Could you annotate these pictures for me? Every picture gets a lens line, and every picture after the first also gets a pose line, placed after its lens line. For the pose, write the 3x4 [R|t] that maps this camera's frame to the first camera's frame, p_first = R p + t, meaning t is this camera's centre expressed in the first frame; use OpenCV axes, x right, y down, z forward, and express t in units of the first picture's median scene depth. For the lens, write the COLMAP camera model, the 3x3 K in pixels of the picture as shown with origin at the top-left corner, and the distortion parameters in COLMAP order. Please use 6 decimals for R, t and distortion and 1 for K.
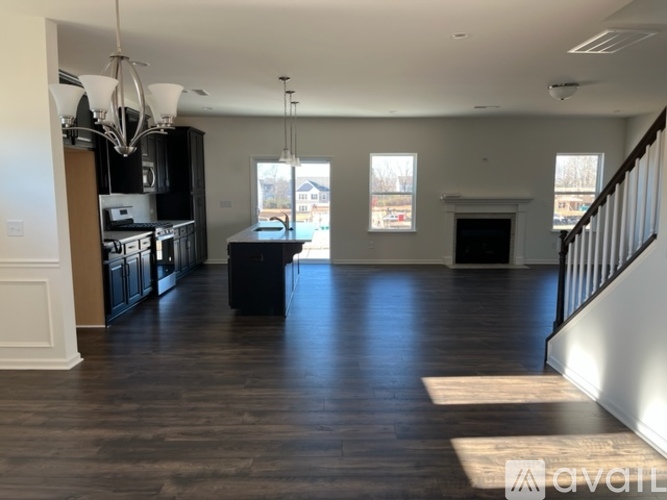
lens RADIAL K [[504.7, 0, 332.4], [0, 504.7, 246.4], [0, 0, 1]] dist [0.088544, -0.121306]
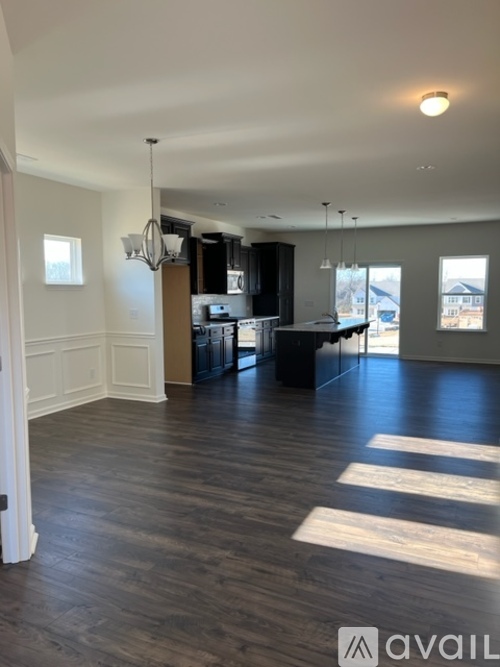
lens RADIAL K [[504.7, 0, 250.0], [0, 504.7, 333.5], [0, 0, 1]] dist [0.088544, -0.121306]
pose [[0.899596, 0.033334, -0.435448, 0.281406], [-0.047233, 0.998660, -0.021129, 0.028473], [0.434161, 0.039575, 0.899966, -0.202170]]
